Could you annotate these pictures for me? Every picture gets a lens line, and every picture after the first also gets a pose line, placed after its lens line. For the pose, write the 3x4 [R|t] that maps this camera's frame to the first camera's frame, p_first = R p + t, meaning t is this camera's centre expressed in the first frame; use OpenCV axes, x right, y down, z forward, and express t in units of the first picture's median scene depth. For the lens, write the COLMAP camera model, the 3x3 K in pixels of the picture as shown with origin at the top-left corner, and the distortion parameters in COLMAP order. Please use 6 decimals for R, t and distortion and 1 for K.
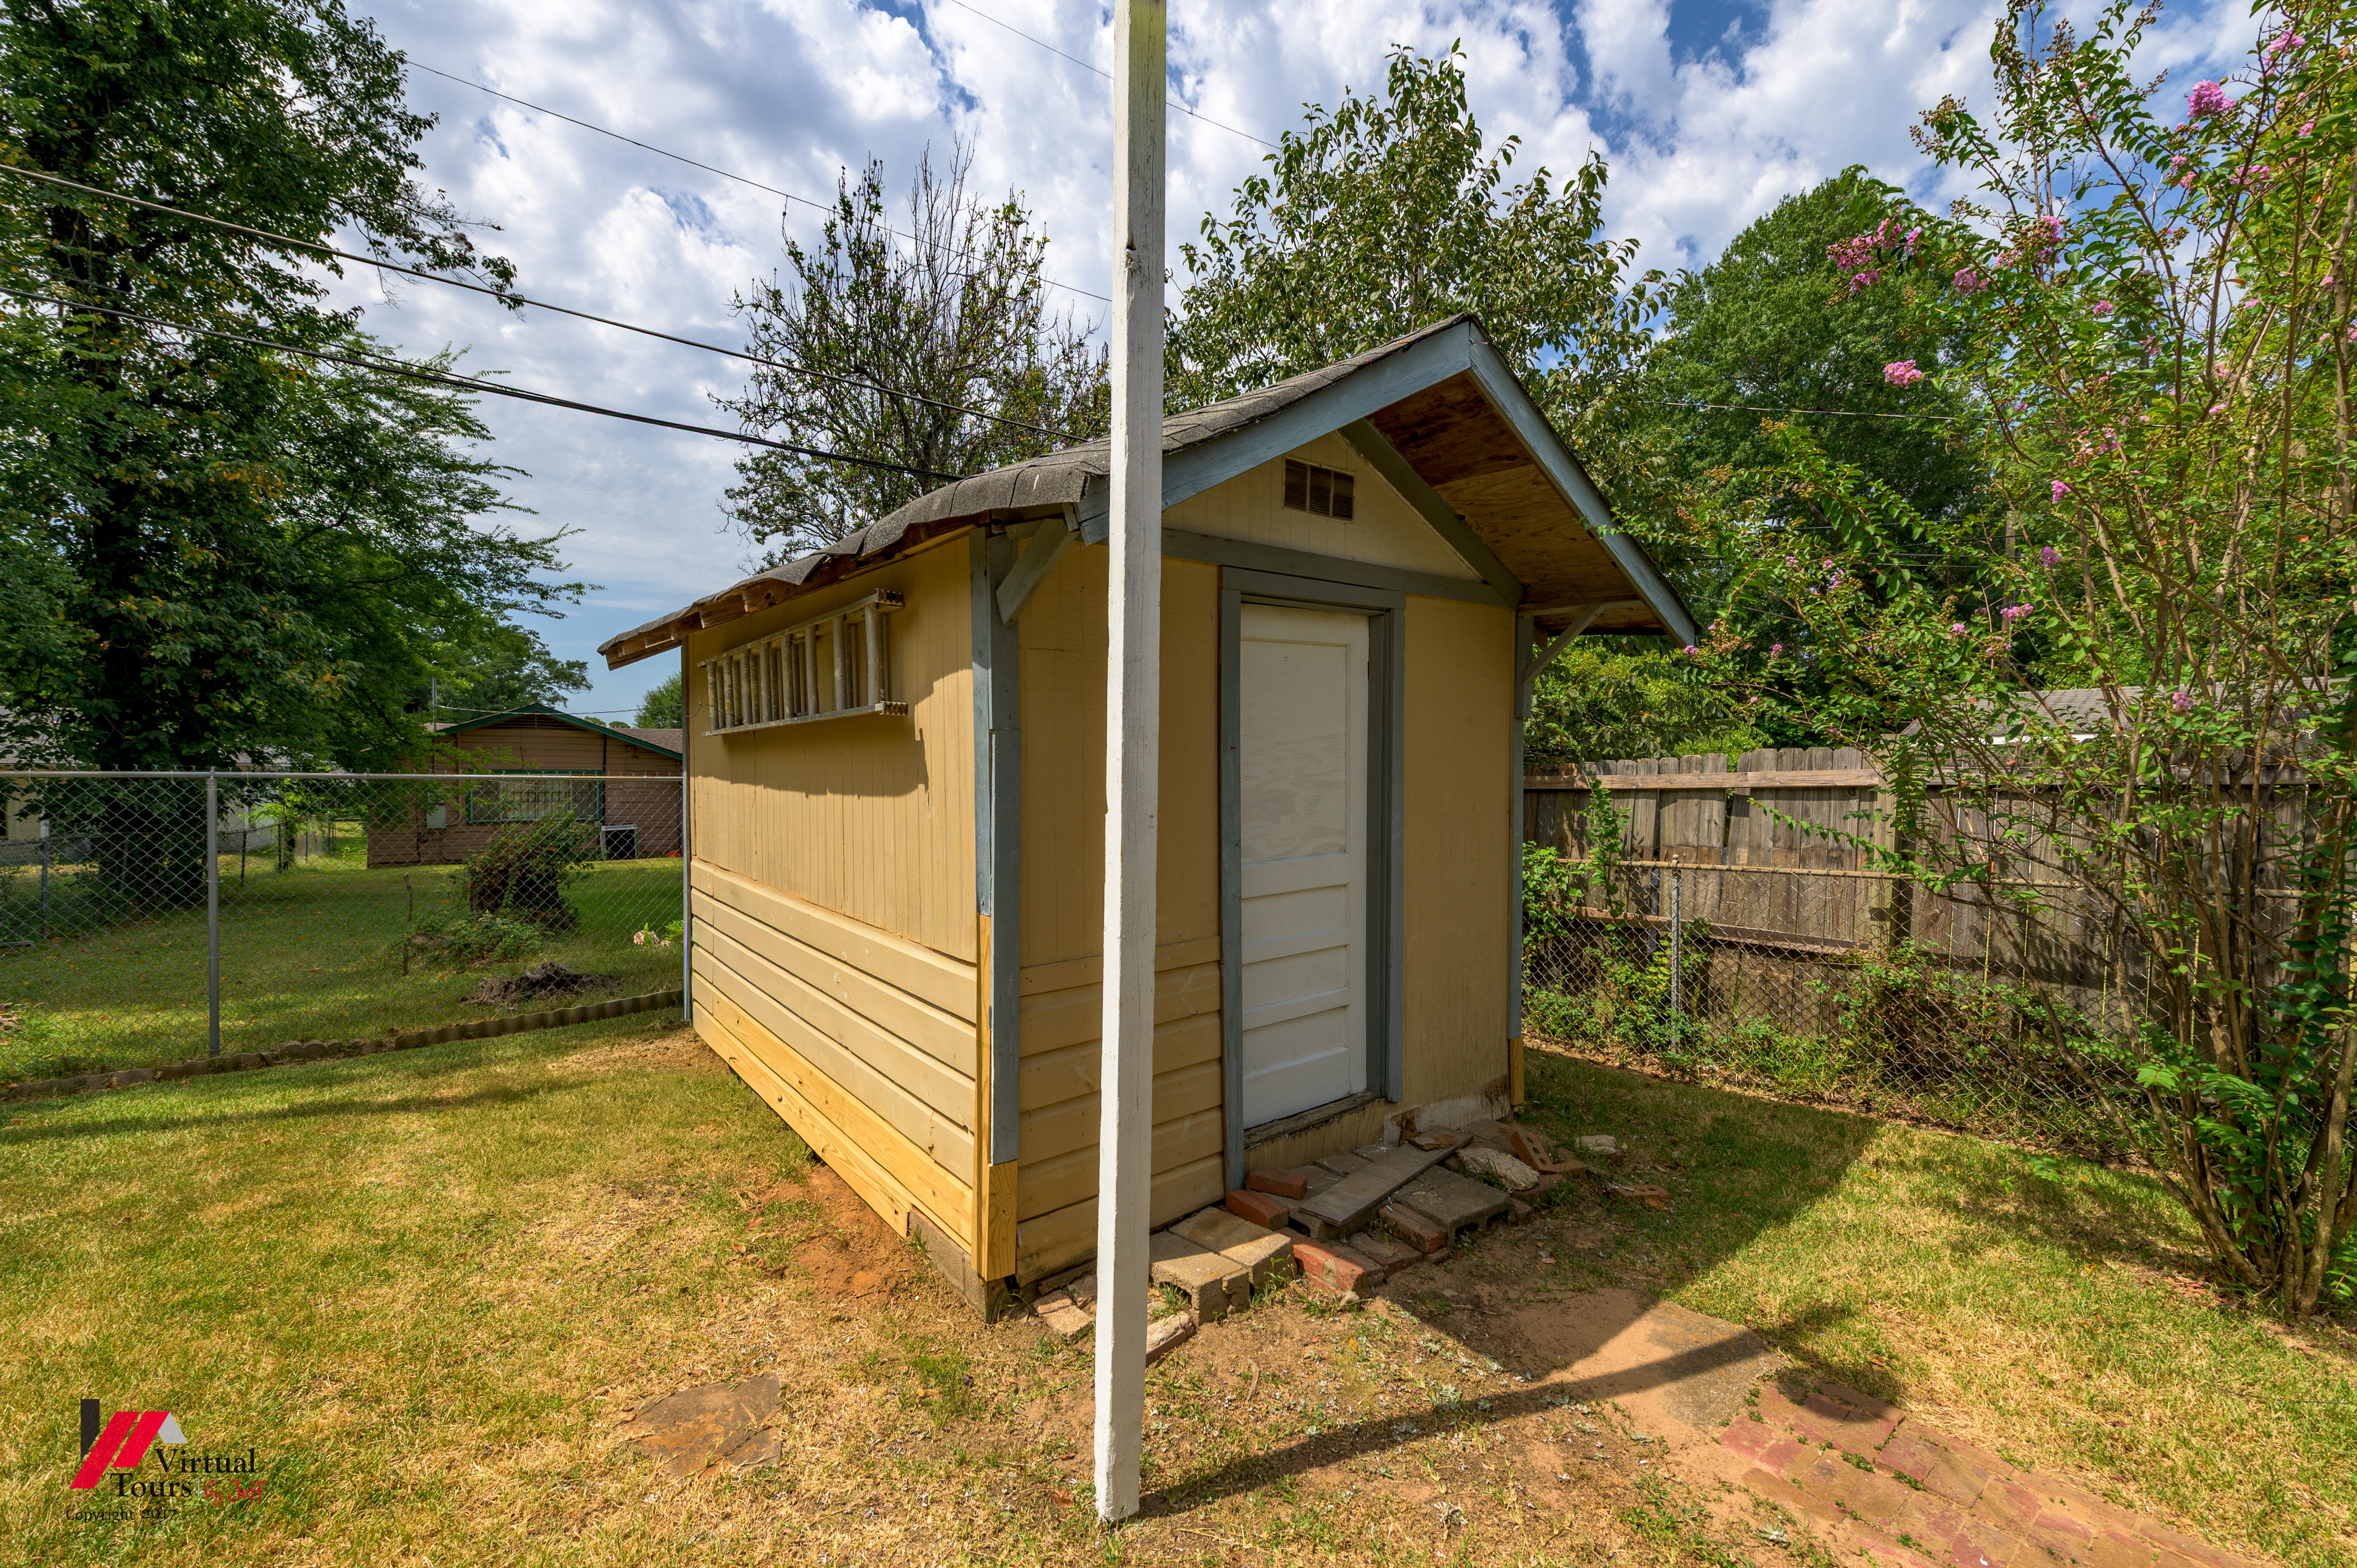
lens RADIAL K [[962.7, 0, 1186.8], [0, 962.7, 789.4], [0, 0, 1]] dist [0.001949, -0.001815]
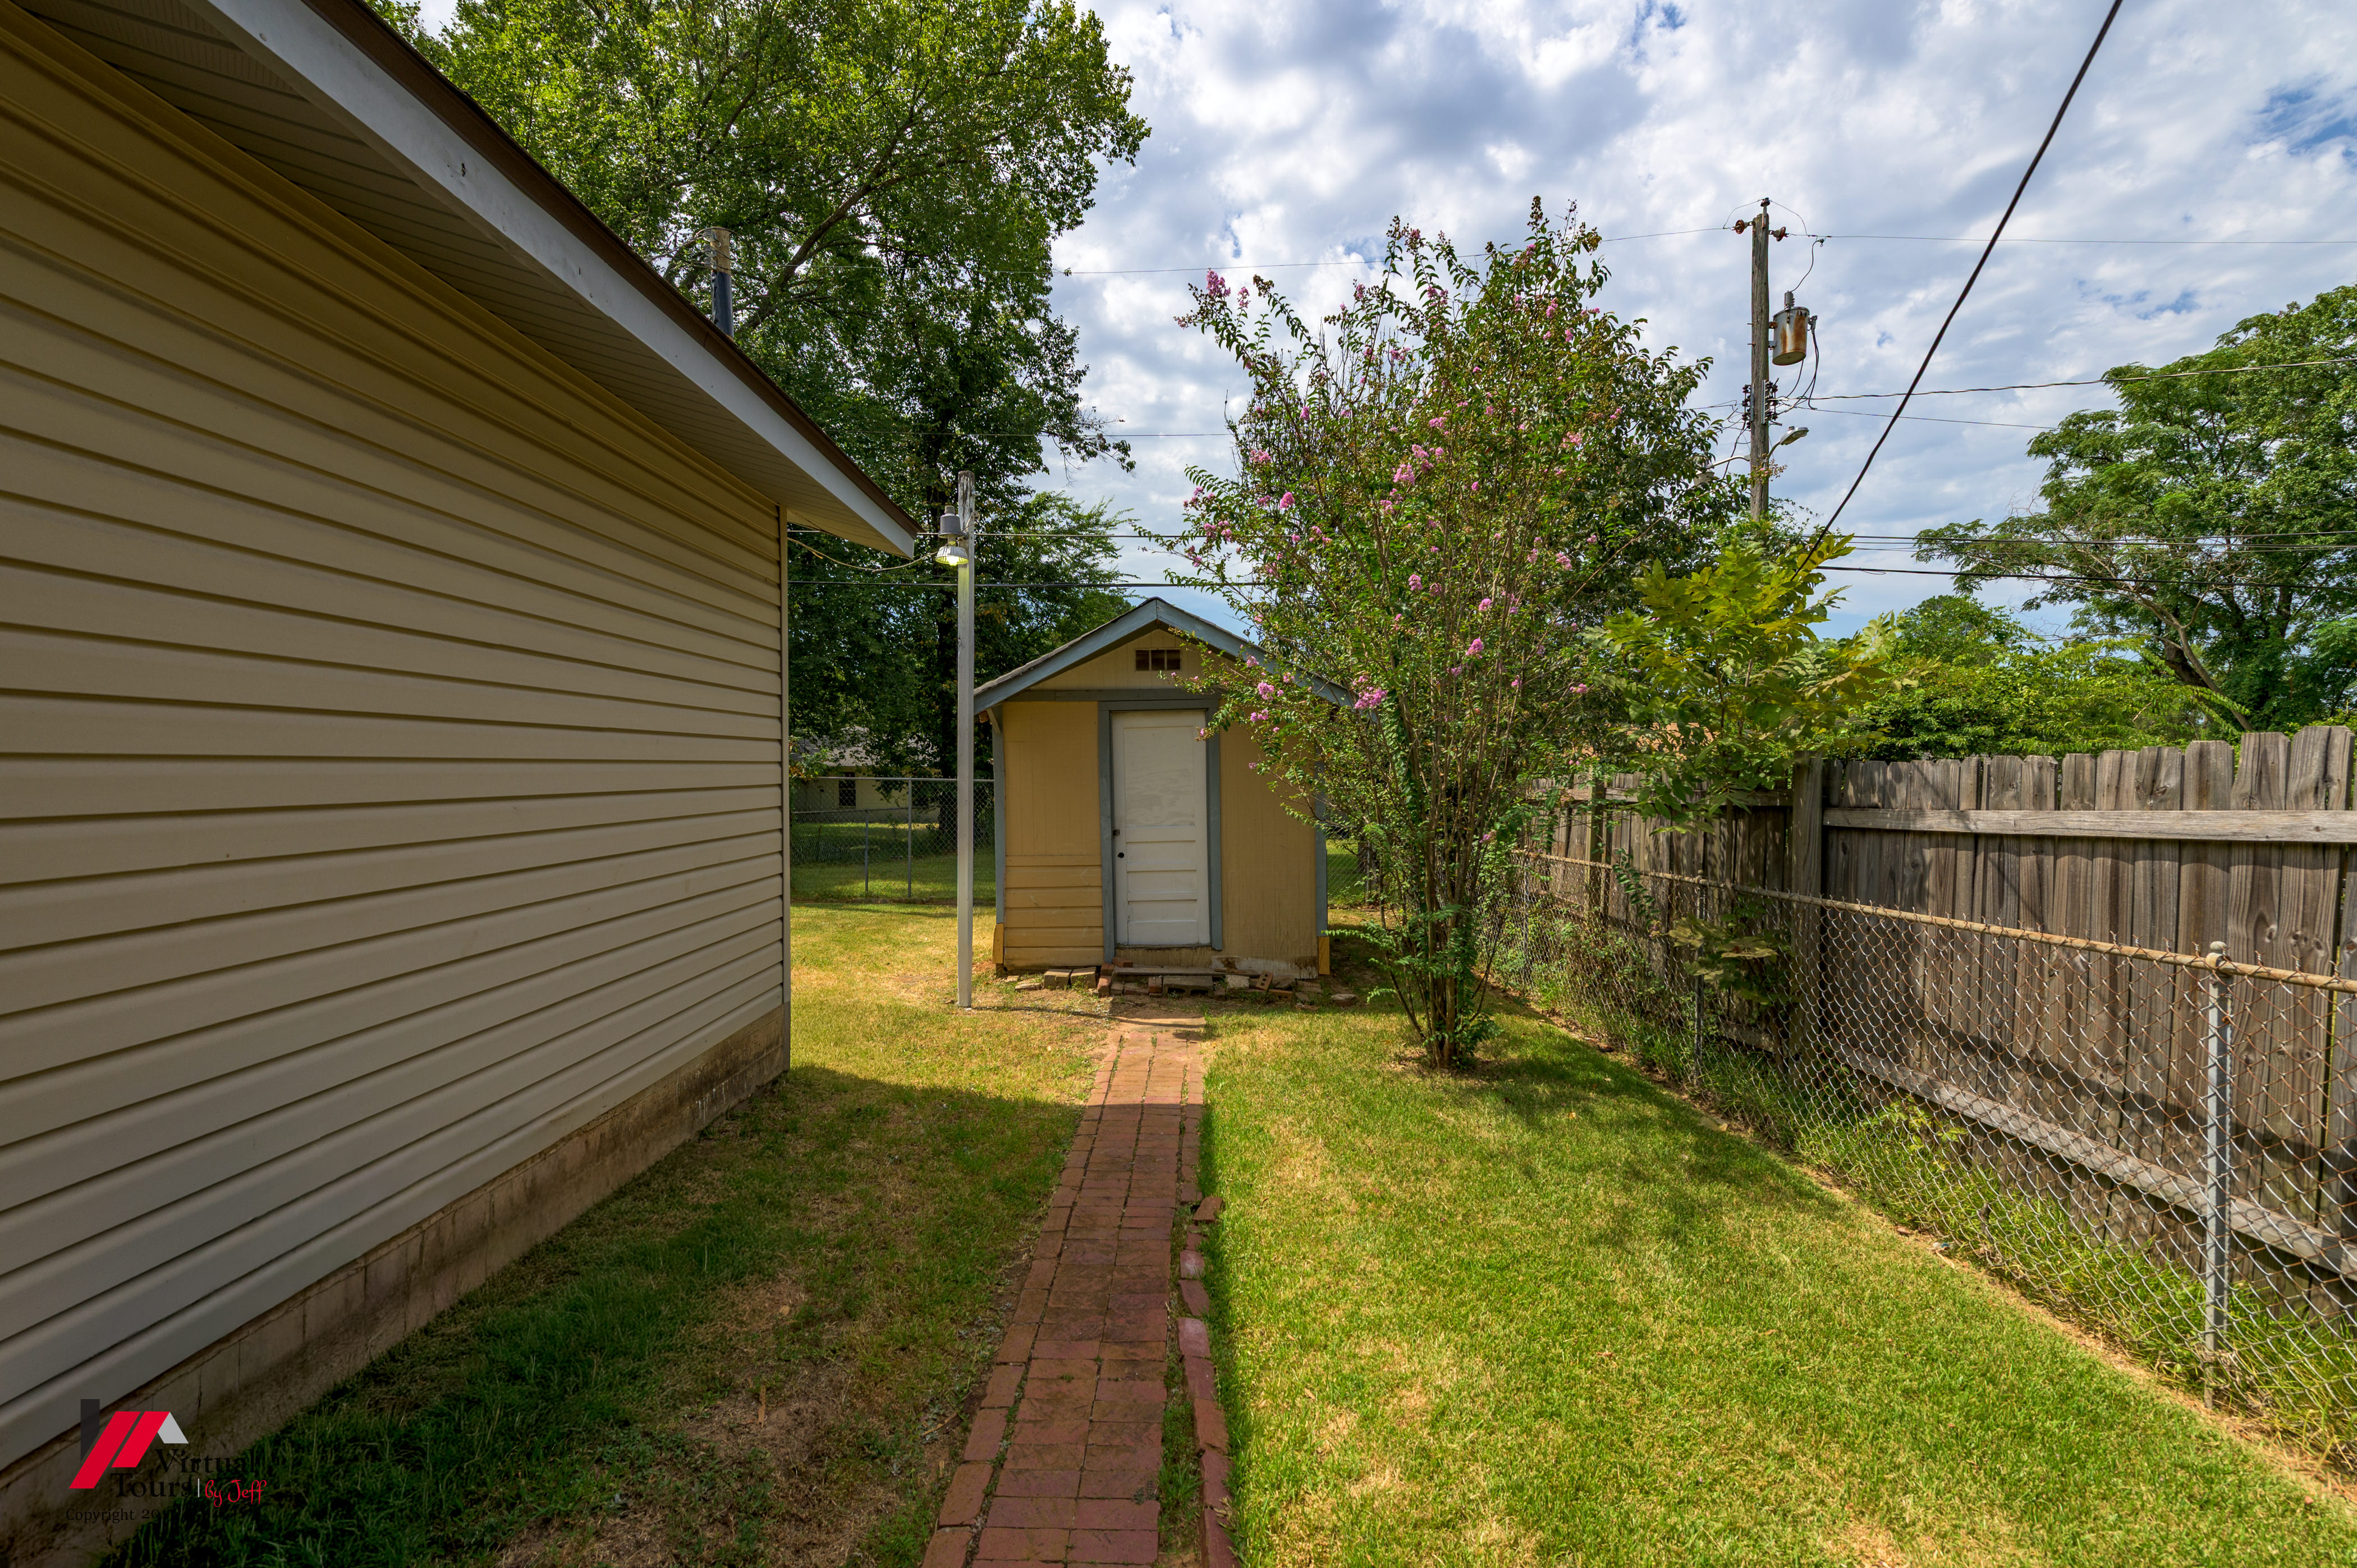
lens RADIAL K [[962.7, 0, 1170.3], [0, 962.7, 773.1], [0, 0, 1]] dist [0.001949, -0.001815]
pose [[0.780628, 0.008205, -0.624943, 0.912322], [-0.019193, 0.999757, -0.010848, -0.014341], [0.624702, 0.020462, 0.780595, -0.420256]]
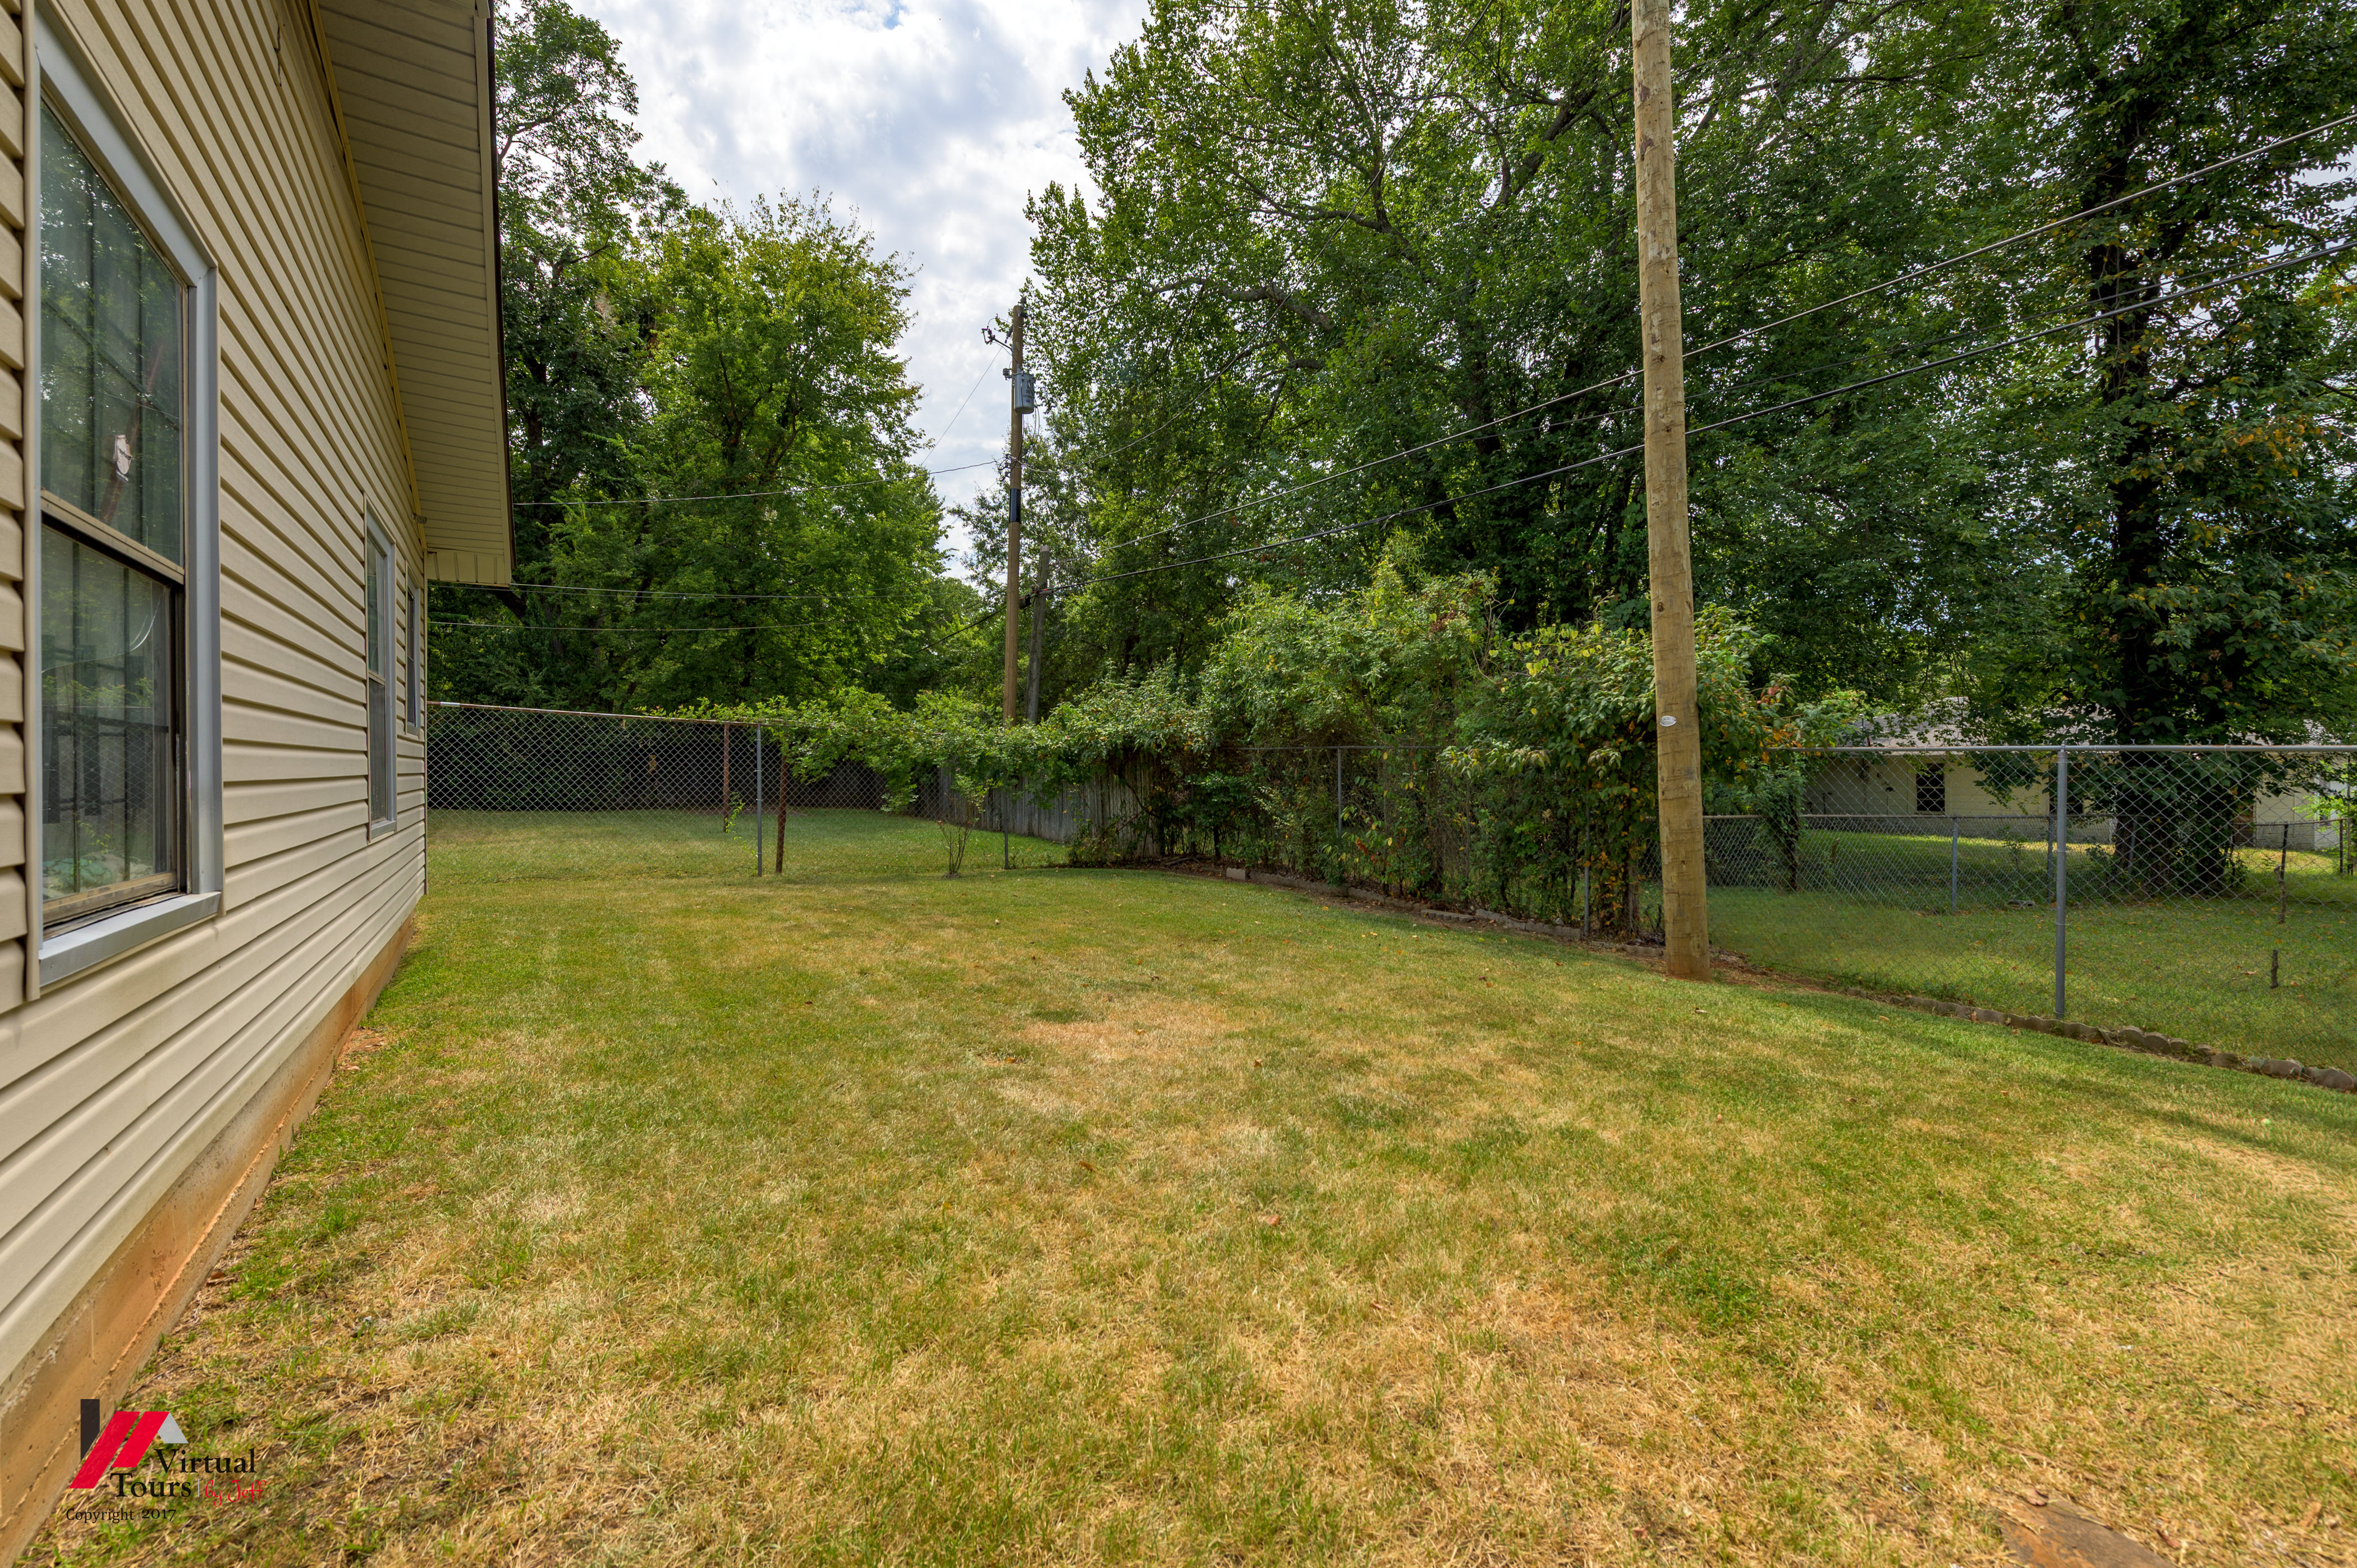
lens RADIAL K [[962.7, 0, 1164.4], [0, 962.7, 780.3], [0, 0, 1]] dist [0.001949, -0.001815]
pose [[-0.106399, 0.016838, -0.994181, 0.120320], [-0.018849, 0.999643, 0.018947, 0.017000], [0.994145, 0.020756, -0.106044, 0.138118]]
